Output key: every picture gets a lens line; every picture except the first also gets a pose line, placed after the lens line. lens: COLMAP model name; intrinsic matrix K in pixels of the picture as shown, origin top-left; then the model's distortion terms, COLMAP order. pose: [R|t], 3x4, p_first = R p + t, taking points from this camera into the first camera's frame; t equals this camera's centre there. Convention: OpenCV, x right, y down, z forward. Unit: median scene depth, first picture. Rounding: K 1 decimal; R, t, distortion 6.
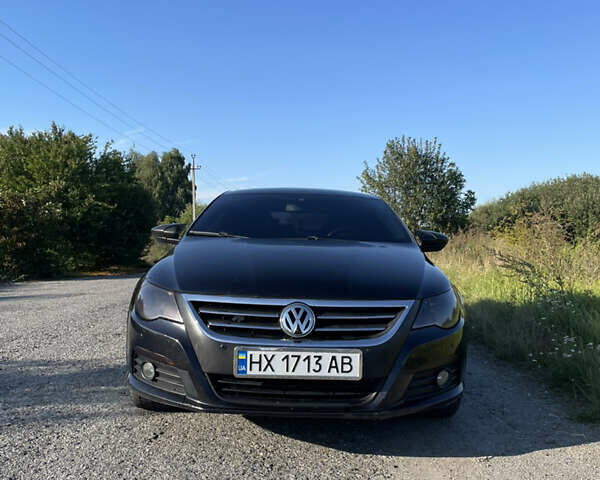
lens RADIAL K [[614.3, 0, 301.1], [0, 614.3, 240.2], [0, 0, 1]] dist [0.044937, 0.000000]
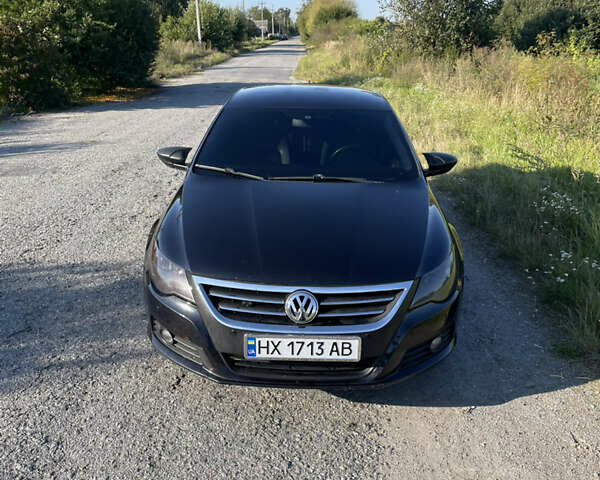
lens RADIAL K [[614.3, 0, 297.3], [0, 614.3, 240.8], [0, 0, 1]] dist [0.044937, 0.000000]
pose [[0.999637, -0.001983, -0.026850, 0.013951], [0.010505, 0.946972, 0.321143, -0.289709], [0.024790, -0.321309, 0.946650, 0.019902]]
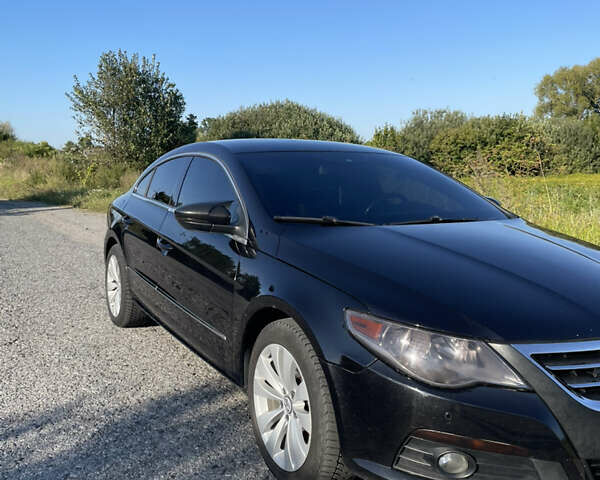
lens RADIAL K [[614.3, 0, 302.9], [0, 614.3, 243.1], [0, 0, 1]] dist [0.044937, 0.000000]
pose [[0.866140, -0.076259, 0.493950, -0.656799], [0.008798, 0.990465, 0.137487, -0.104253], [-0.499725, -0.114737, 0.858551, 0.526567]]
